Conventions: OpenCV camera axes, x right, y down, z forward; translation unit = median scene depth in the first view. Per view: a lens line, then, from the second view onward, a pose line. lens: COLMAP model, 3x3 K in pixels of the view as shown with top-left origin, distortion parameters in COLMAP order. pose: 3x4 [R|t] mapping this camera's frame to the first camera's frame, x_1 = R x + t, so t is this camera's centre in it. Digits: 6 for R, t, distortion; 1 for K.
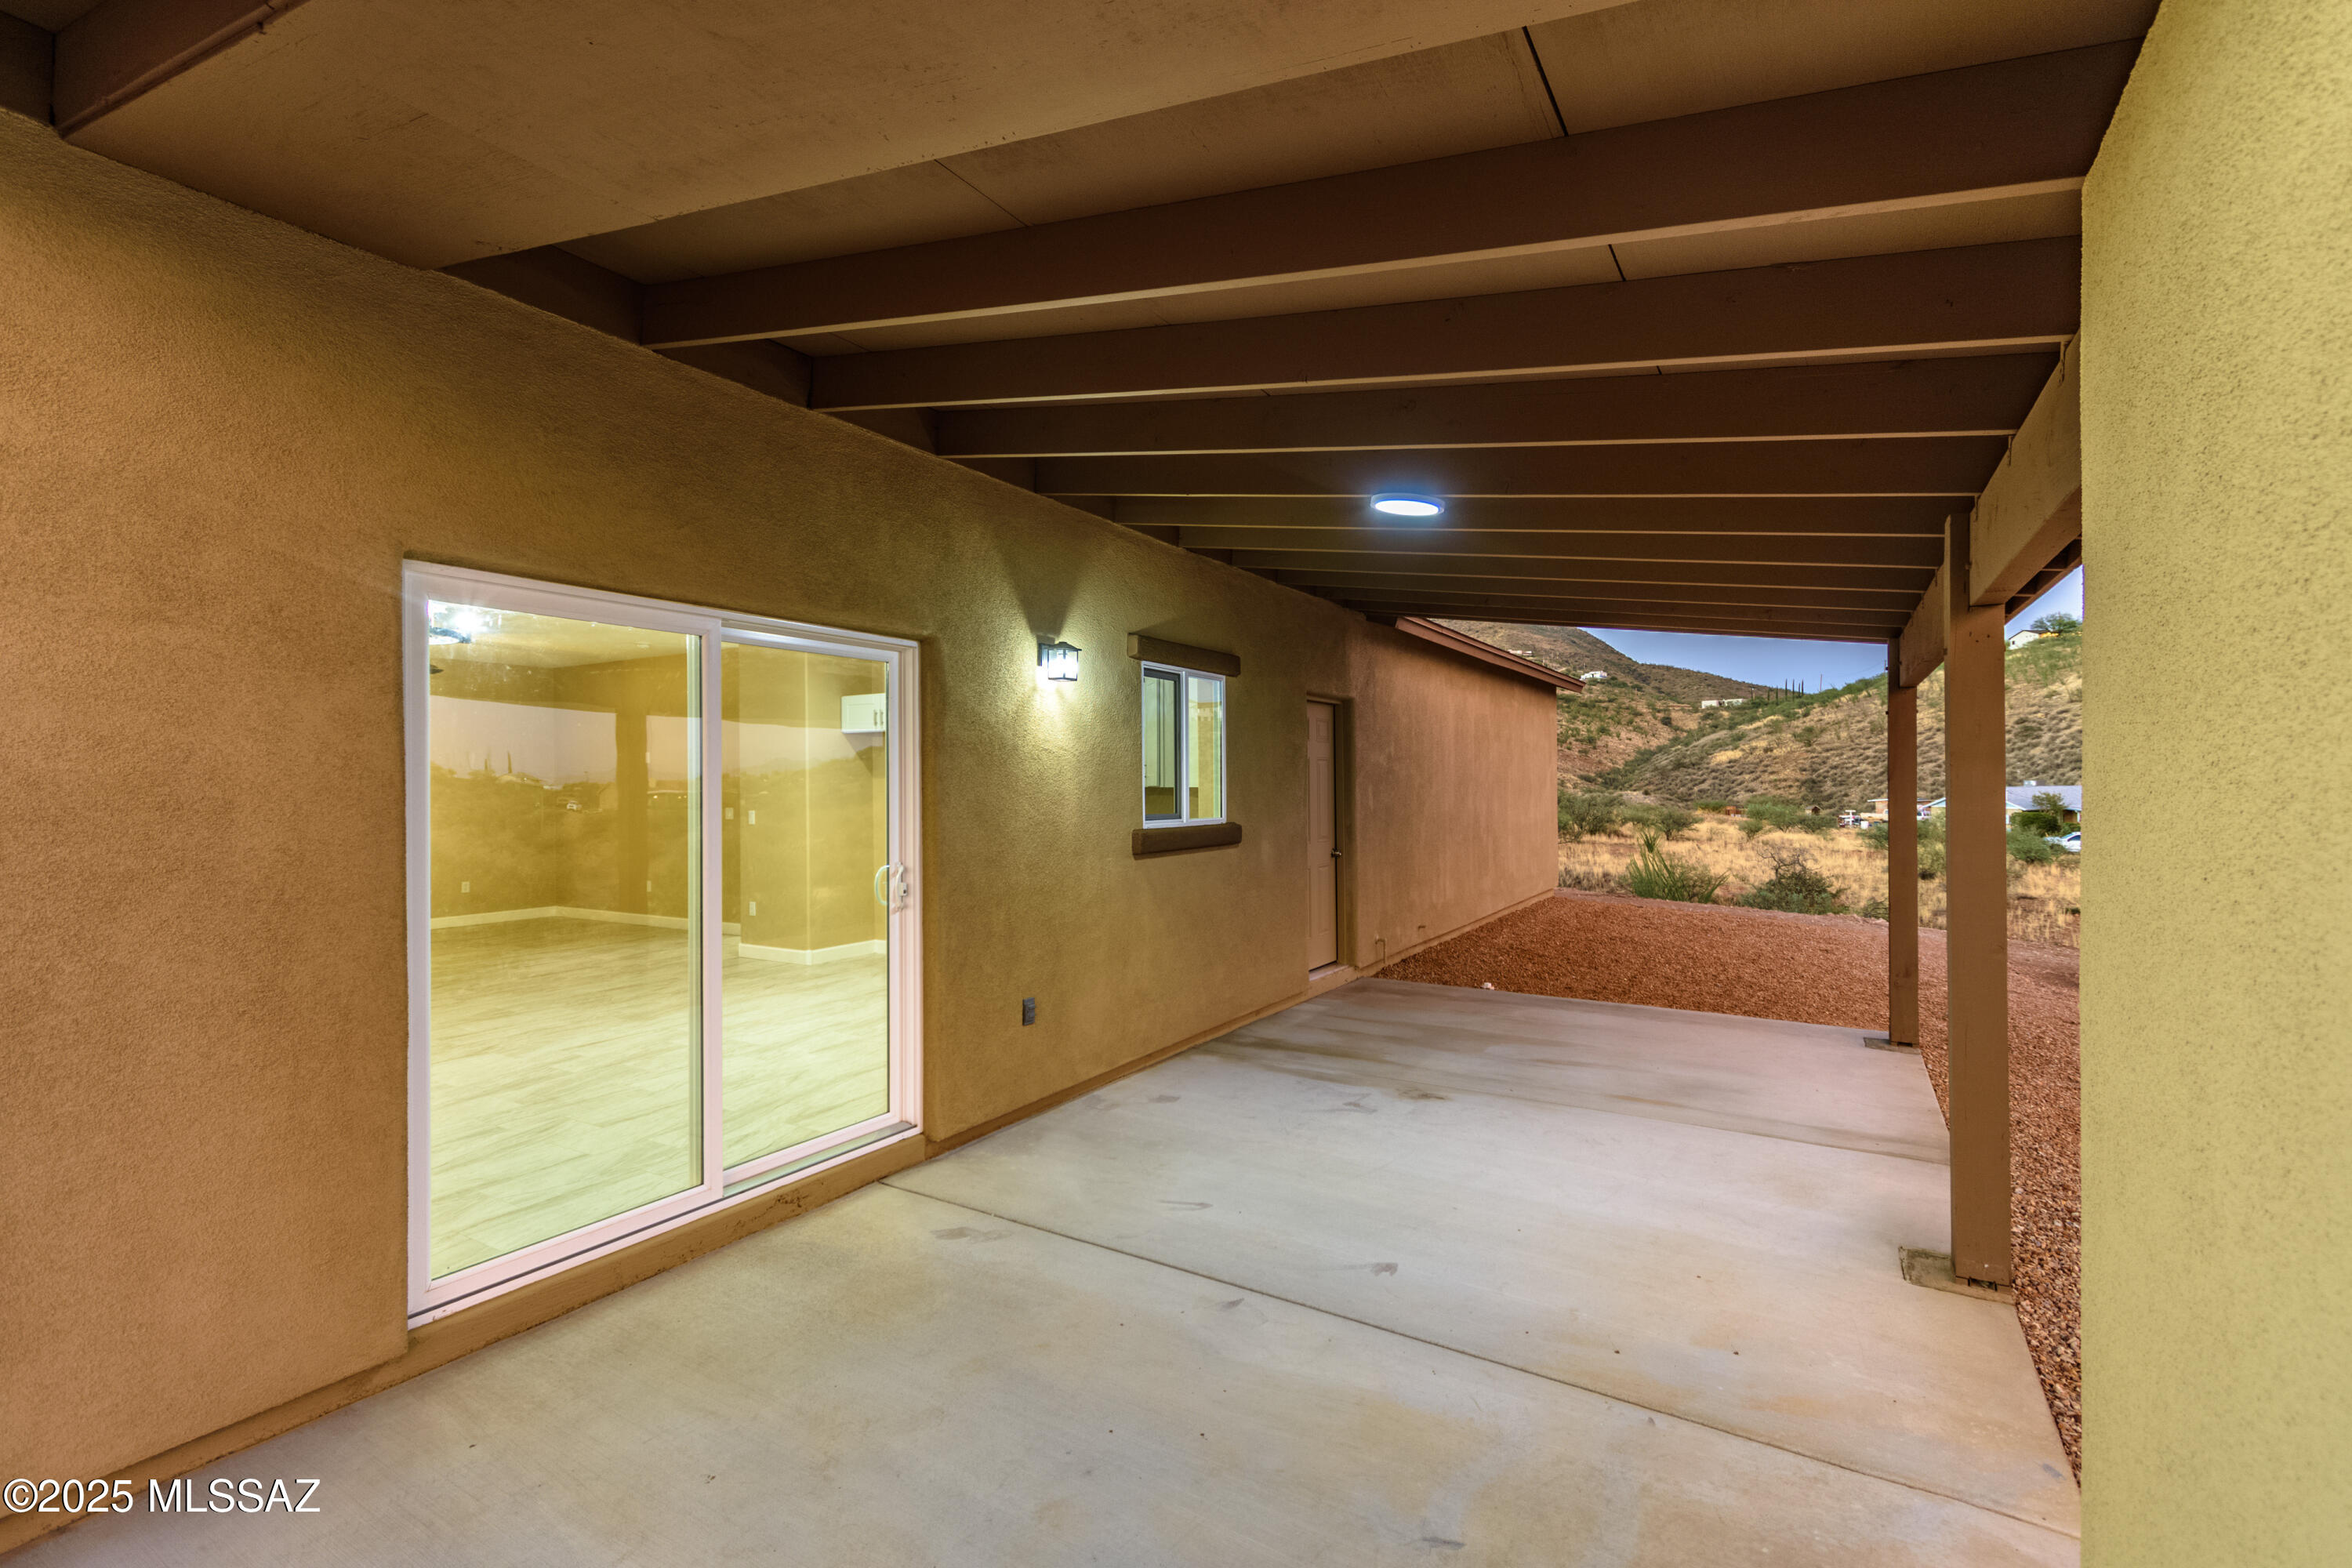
lens RADIAL K [[1152.2, 0, 1188.8], [0, 1152.2, 779.8], [0, 0, 1]] dist [-0.003065, -0.000202]
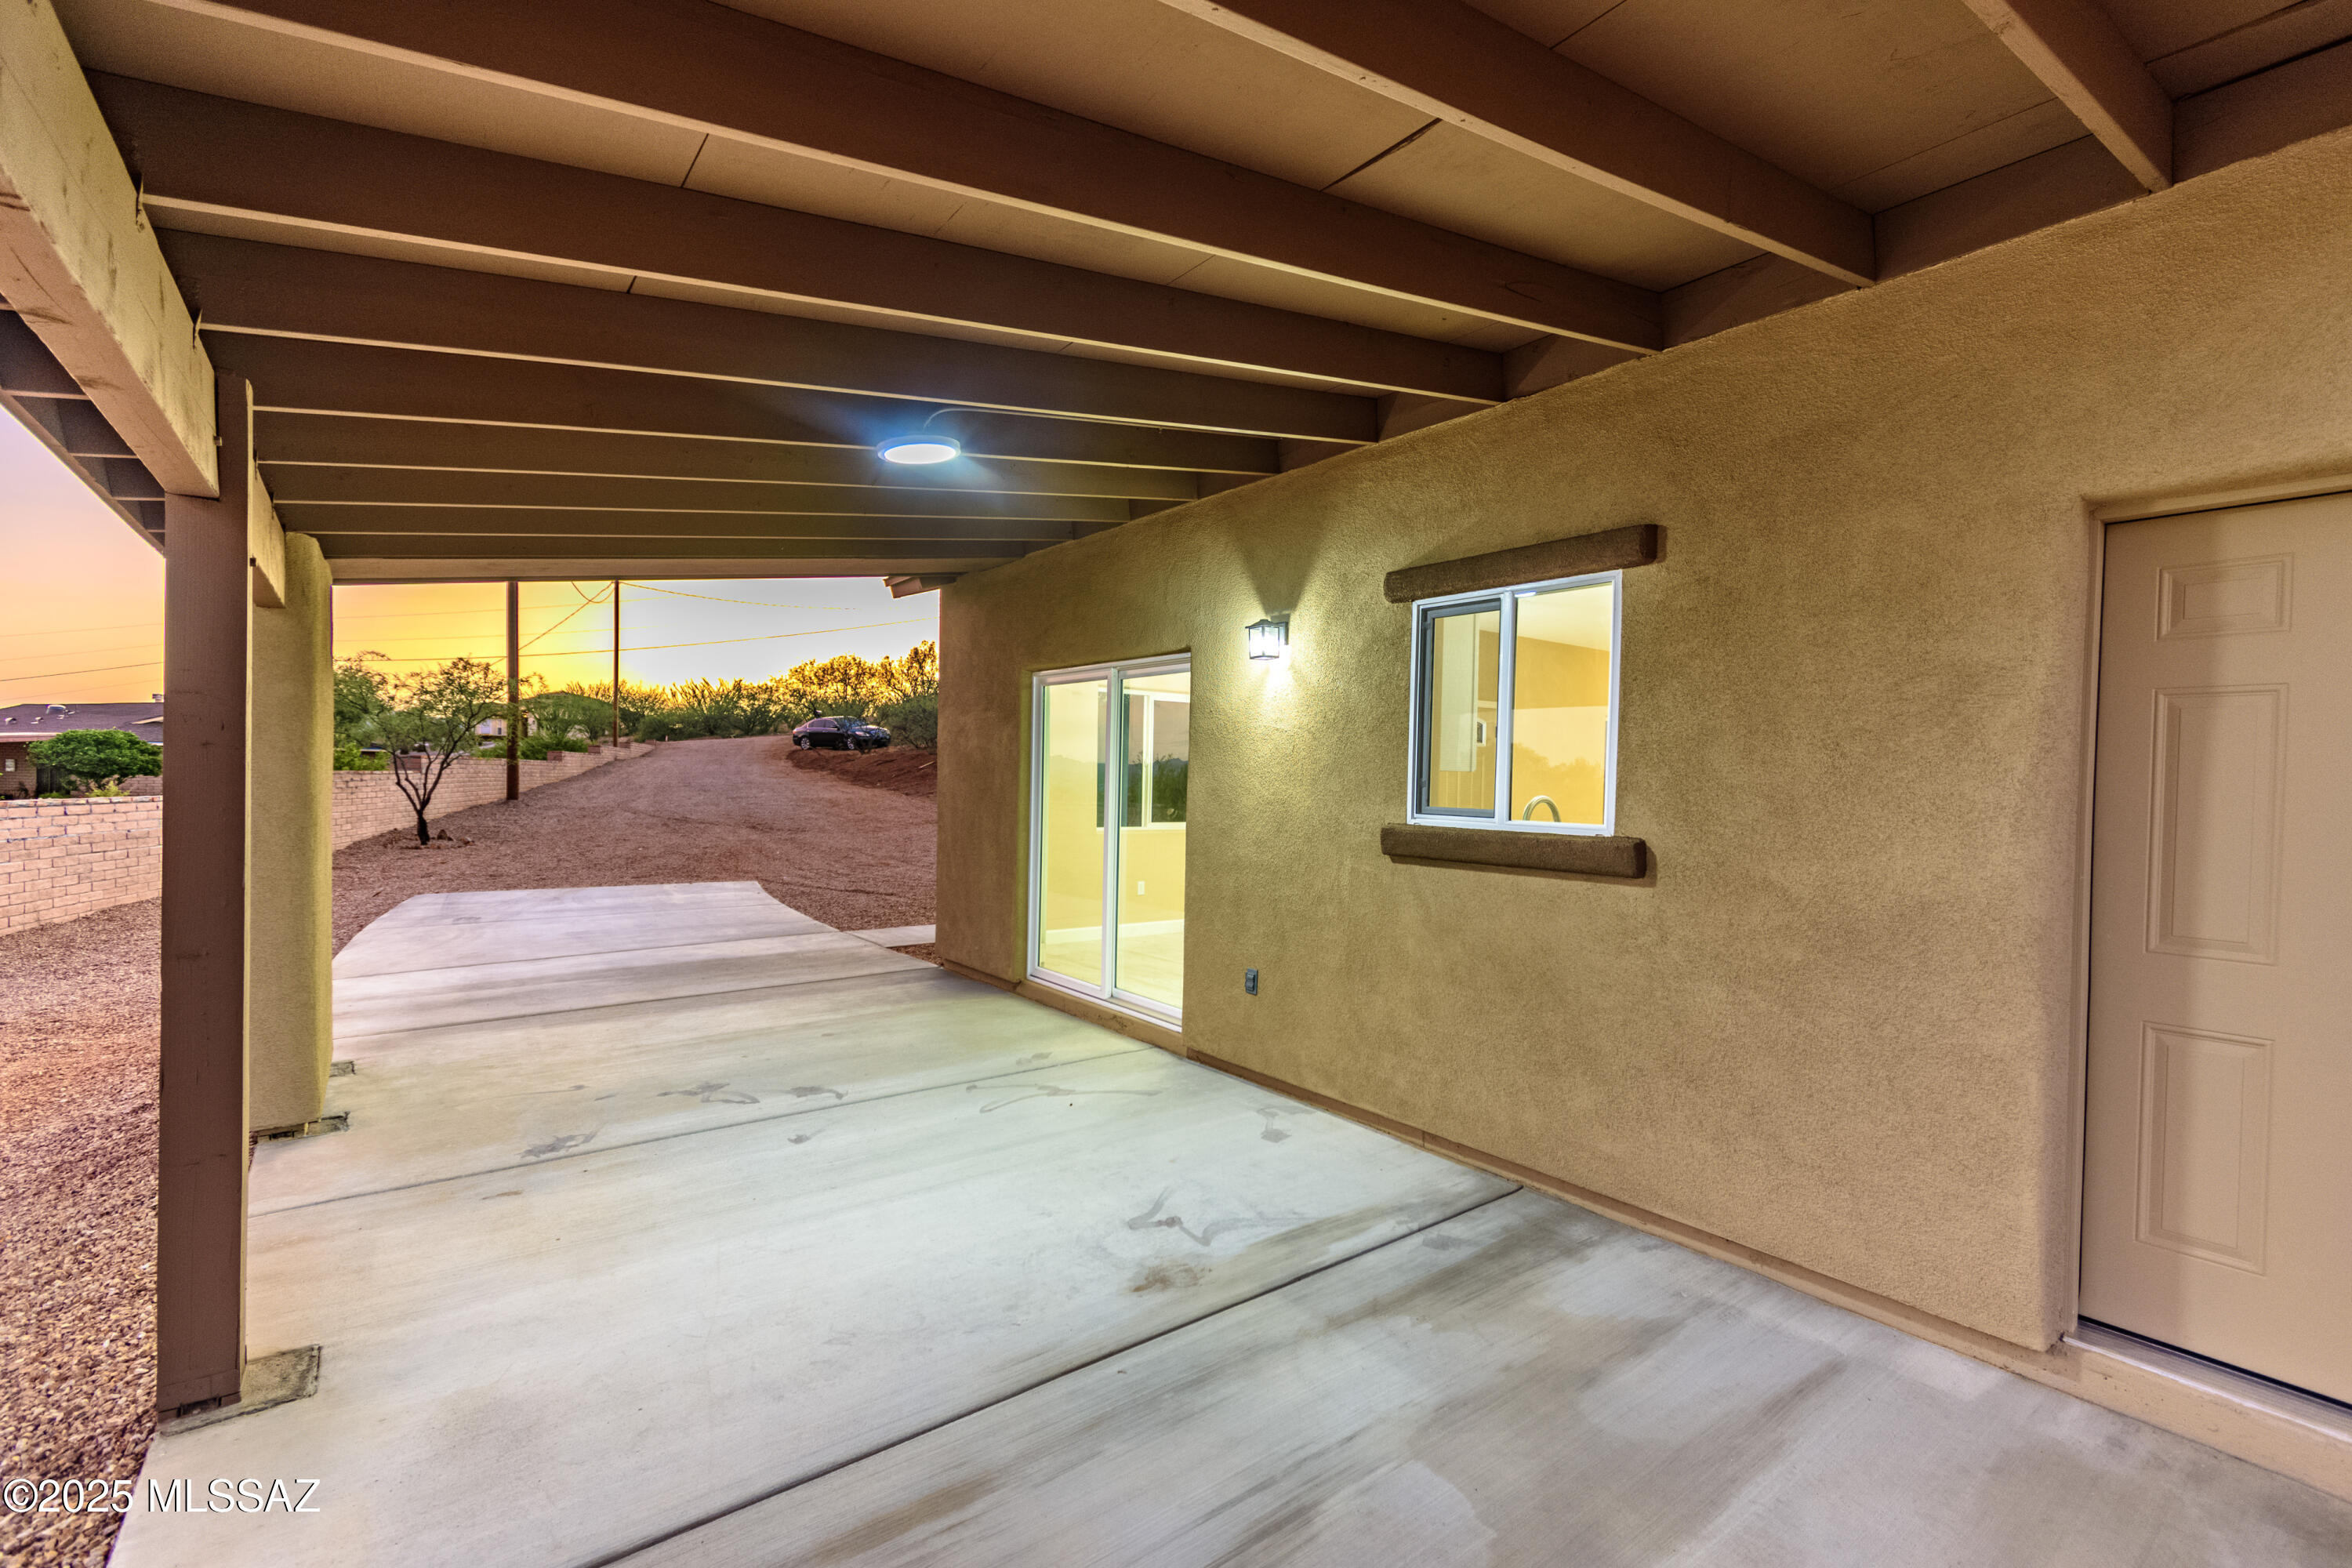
lens RADIAL K [[1024.2, 0, 1180.5], [0, 1024.2, 787.5], [0, 0, 1]] dist [-0.004797, -0.000162]
pose [[-0.401439, 0.006681, -0.915861, 0.517202], [-0.014894, 0.999794, 0.013822, 0.009441], [0.915764, 0.019190, -0.401257, 0.920387]]
